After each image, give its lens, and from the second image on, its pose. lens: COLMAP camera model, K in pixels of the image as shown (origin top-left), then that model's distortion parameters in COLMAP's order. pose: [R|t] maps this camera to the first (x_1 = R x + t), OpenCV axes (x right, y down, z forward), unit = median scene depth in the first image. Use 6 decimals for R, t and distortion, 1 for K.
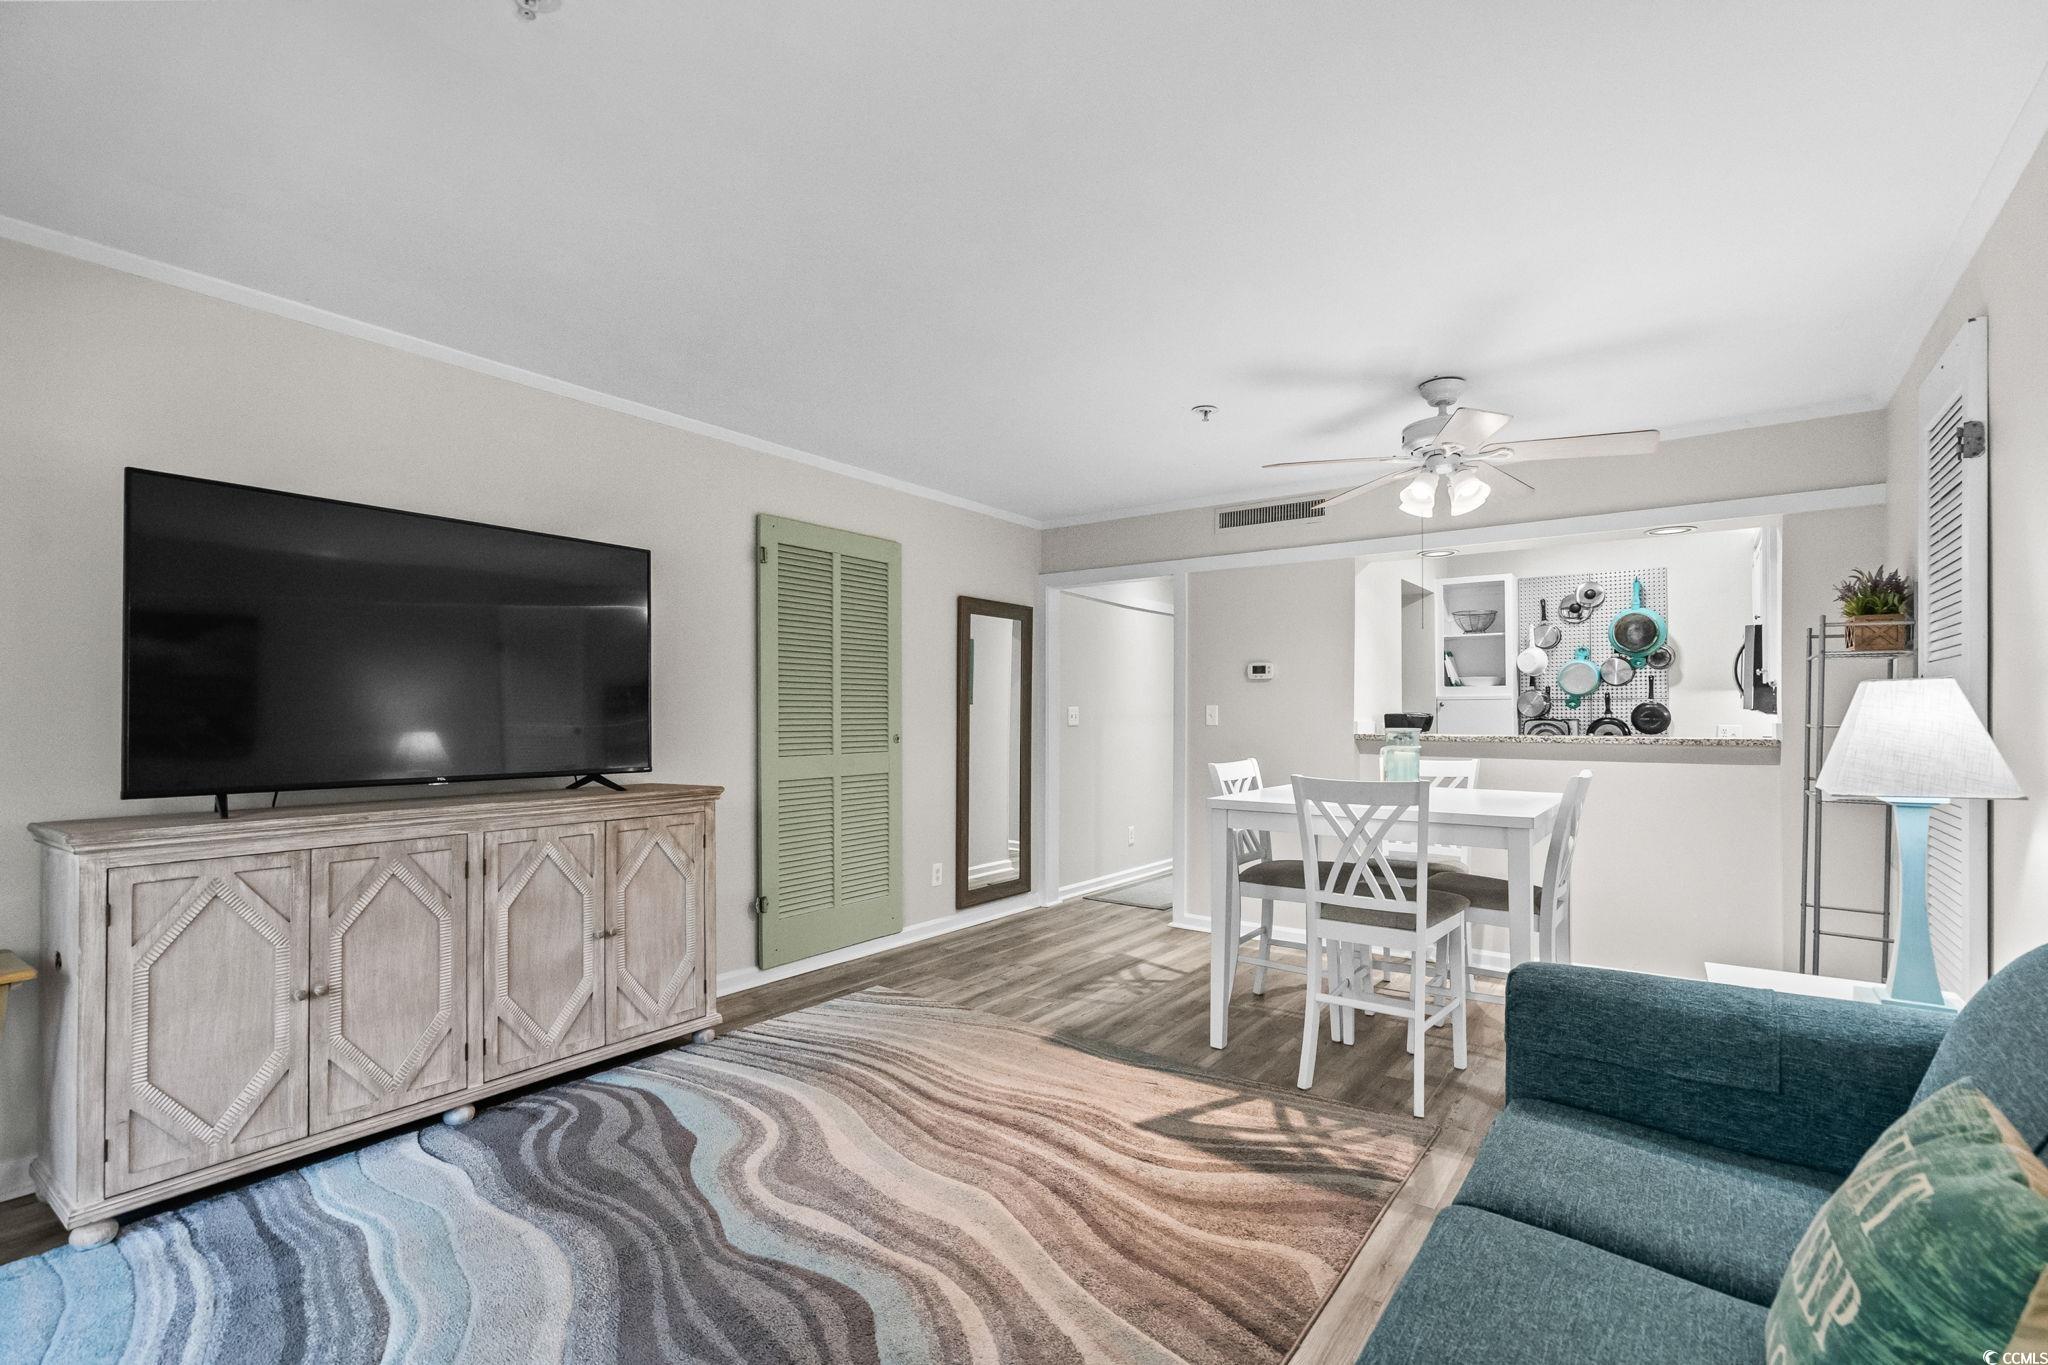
lens RADIAL K [[934.4, 0, 1025.7], [0, 934.4, 702.9], [0, 0, 1]] dist [-0.008689, 0.000782]
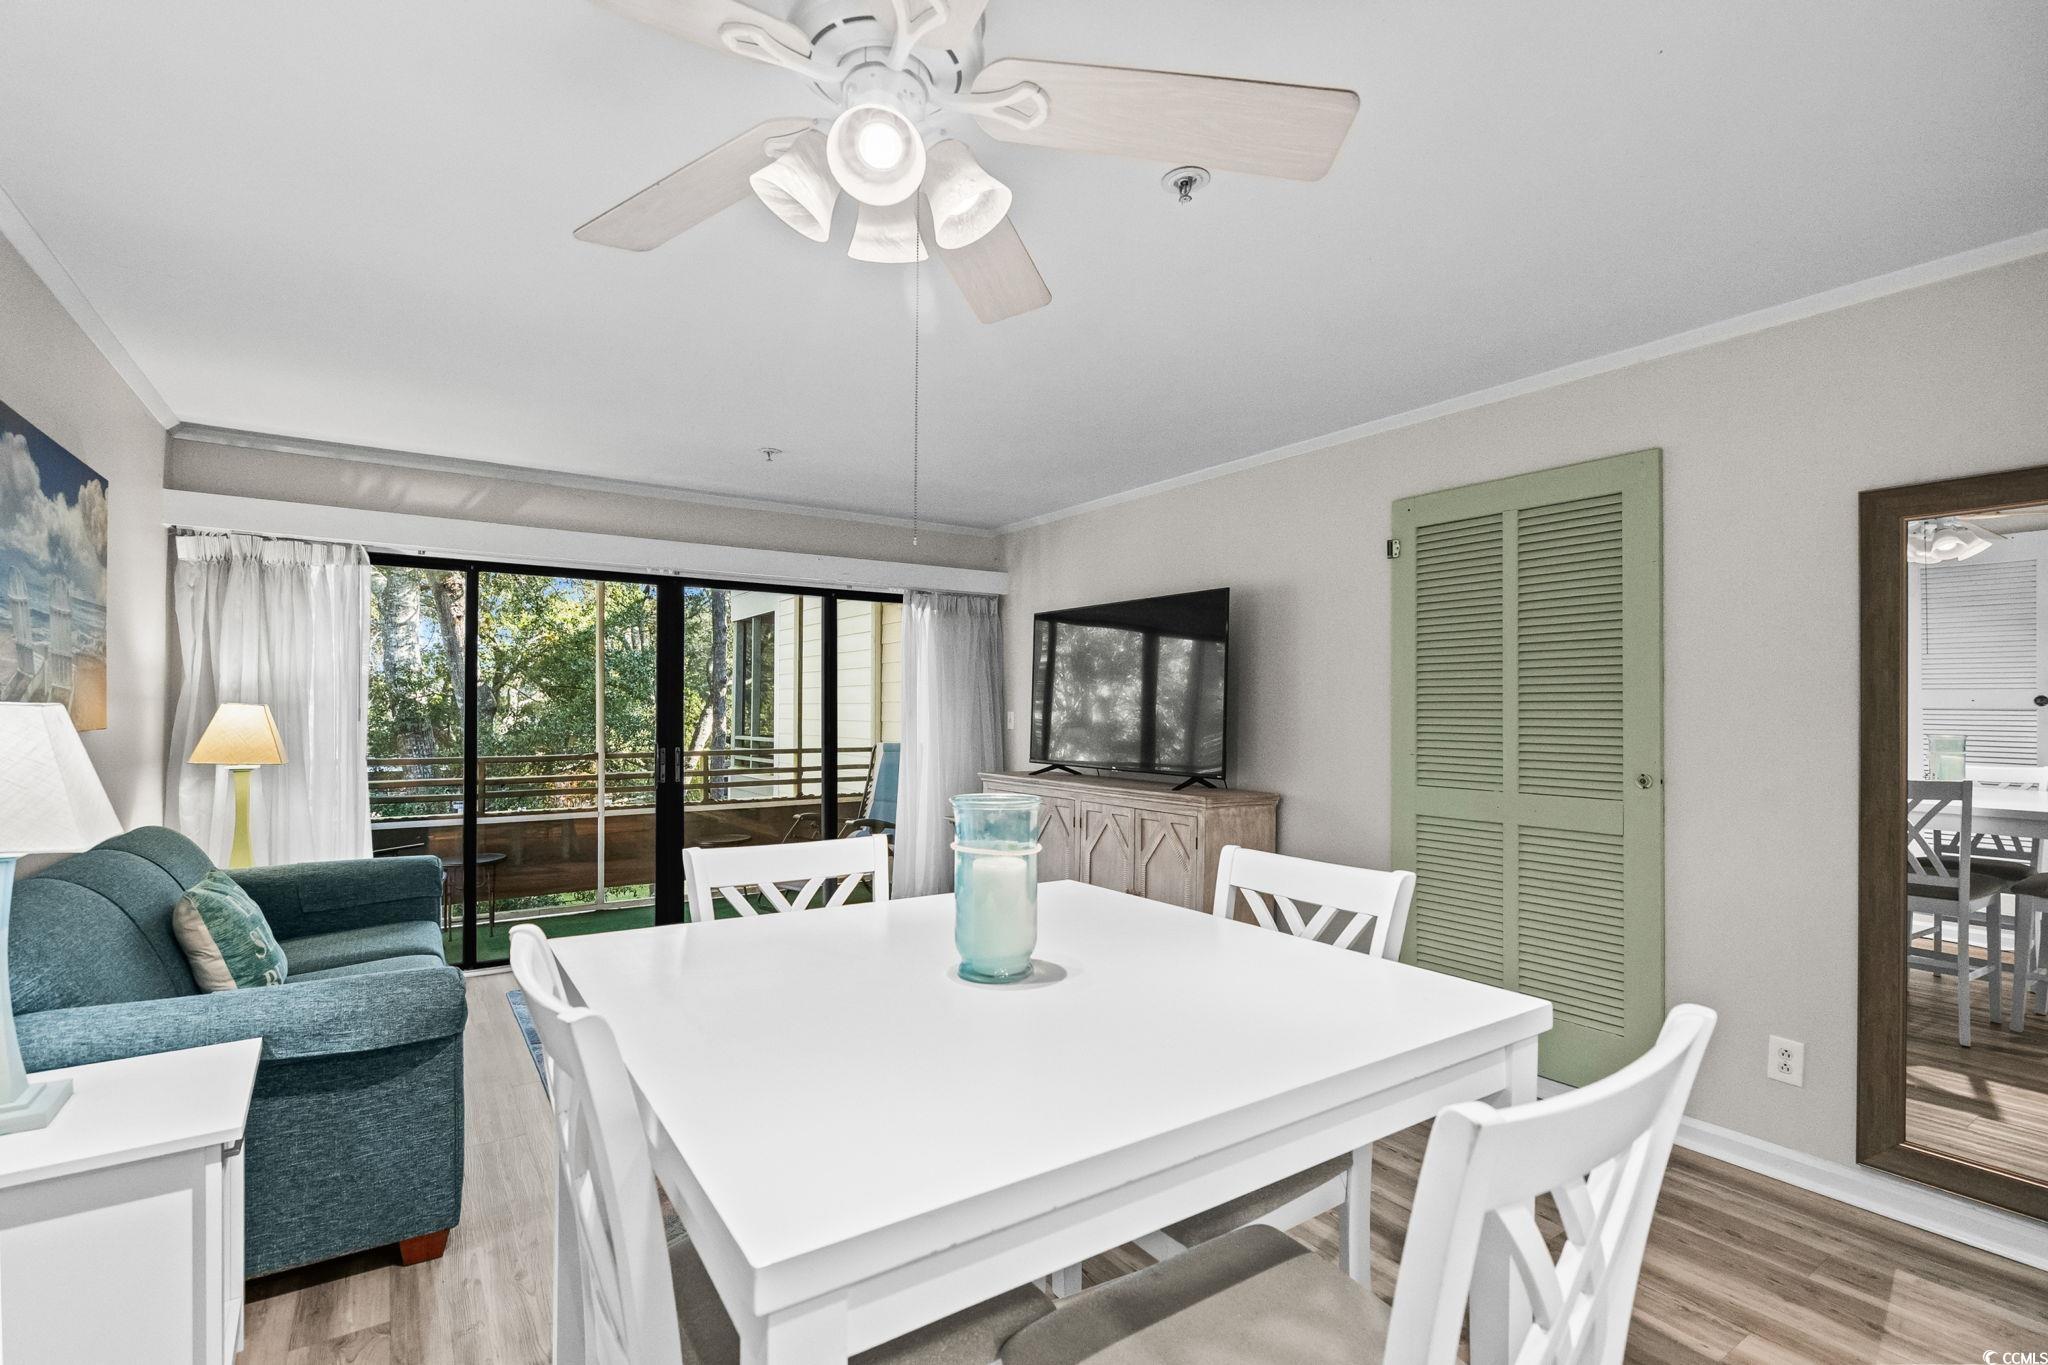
lens RADIAL K [[930.5, 0, 1014.4], [0, 930.5, 706.8], [0, 0, 1]] dist [-0.001389, -0.000103]
pose [[-0.343186, -0.007057, -0.939241, 0.654013], [0.004030, 0.999952, -0.008986, -0.006291], [0.939259, -0.006869, -0.343141, 0.974662]]
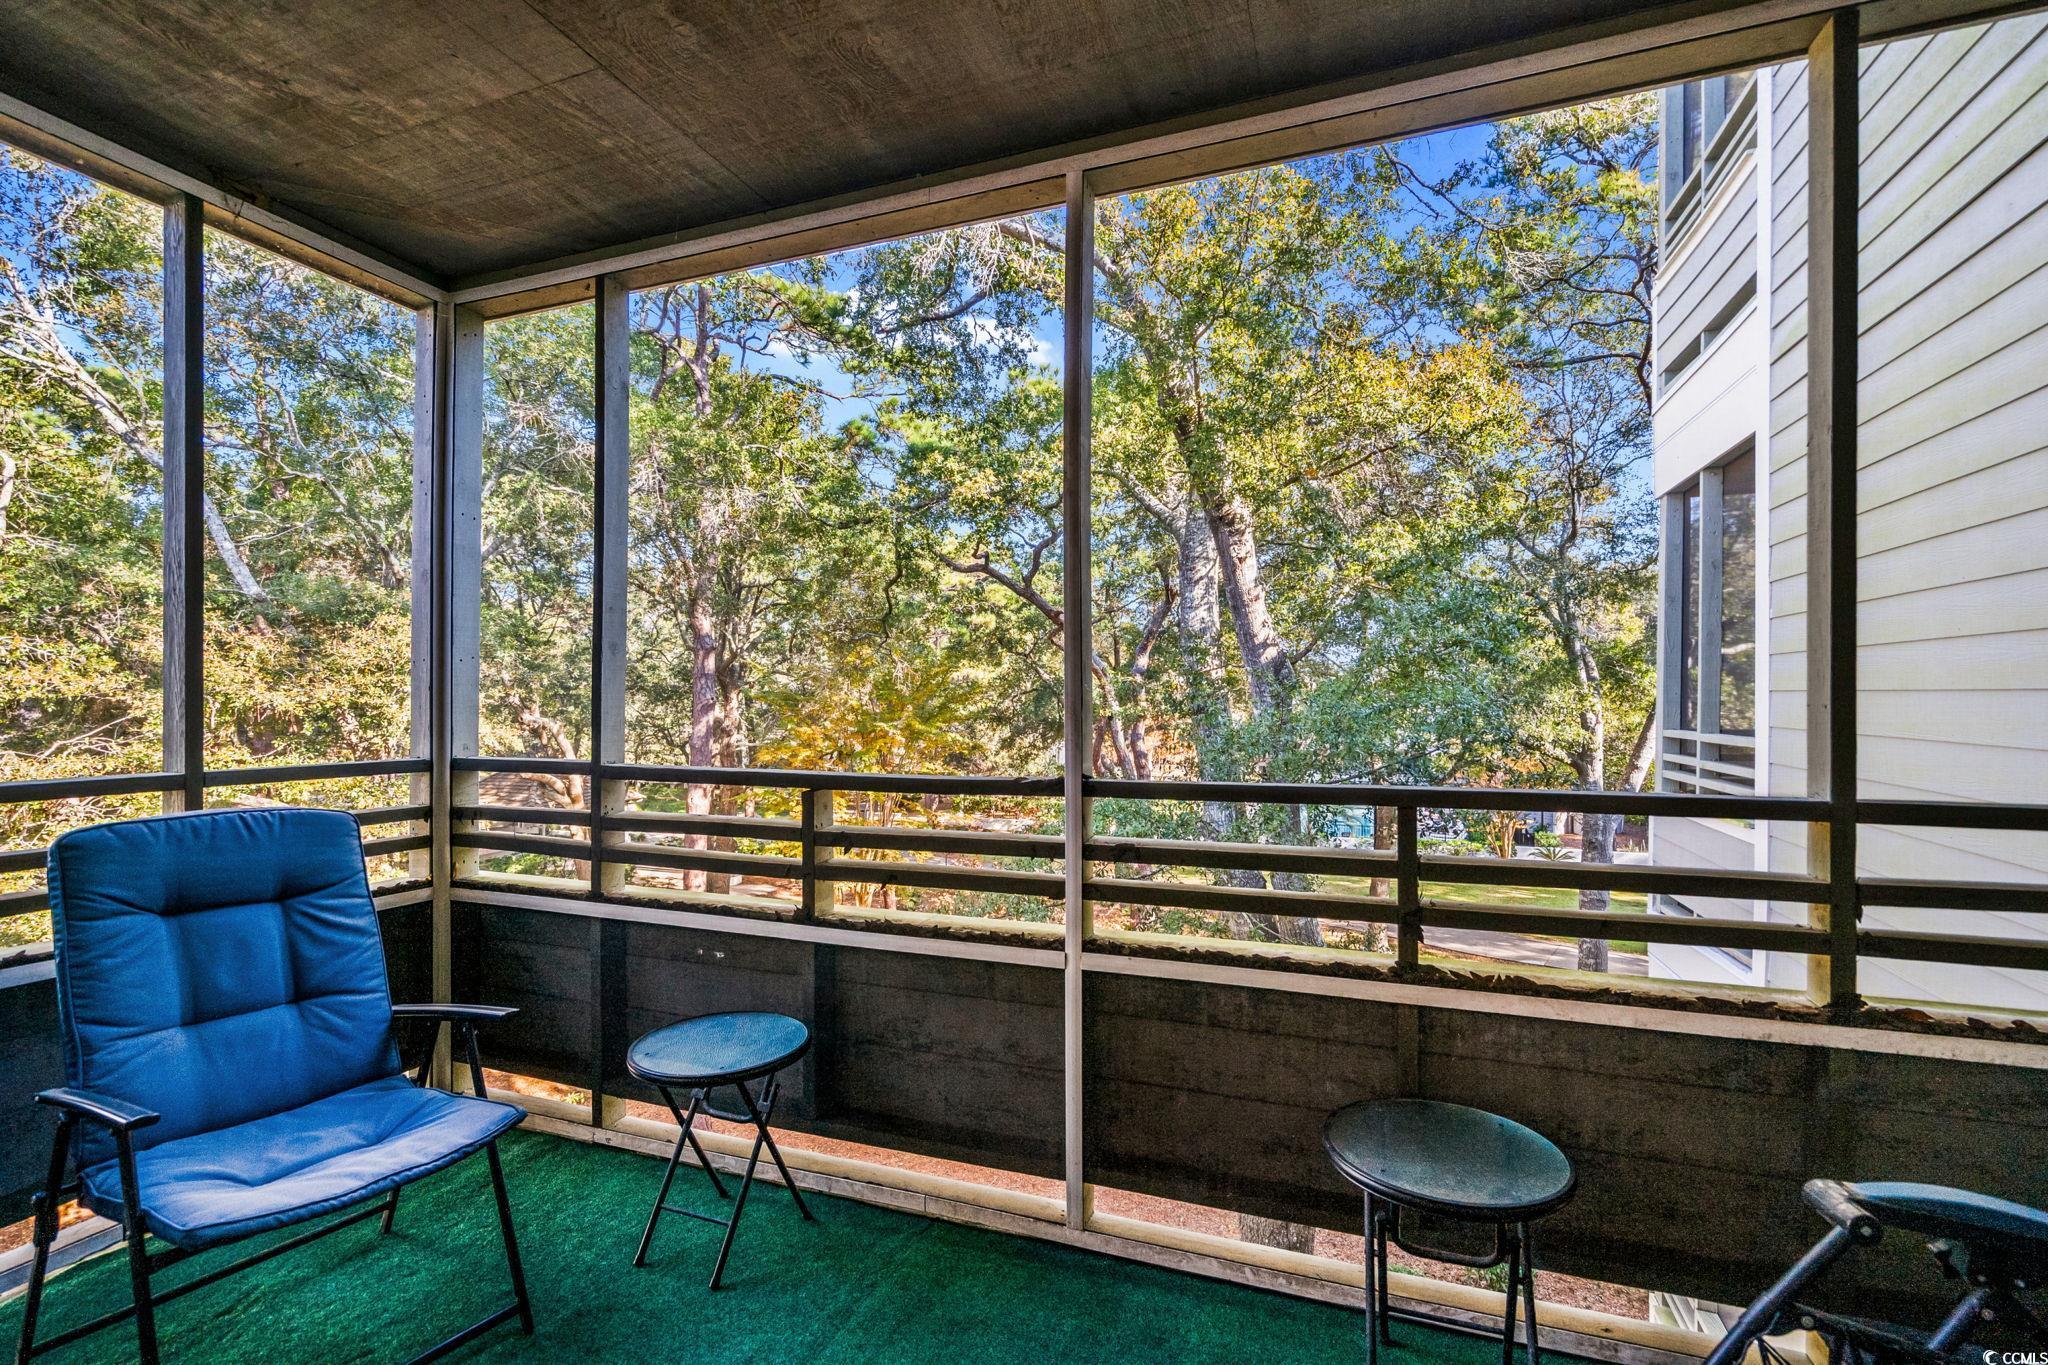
lens RADIAL K [[916.4, 0, 1023.7], [0, 916.4, 692.0], [0, 0, 1]] dist [-0.001066, 0.000124]
pose [[-0.963630, -0.005145, -0.267190, -0.377690], [-0.002451, 0.999943, -0.010415, 0.011695], [0.267228, -0.009381, -0.963588, 0.298804]]
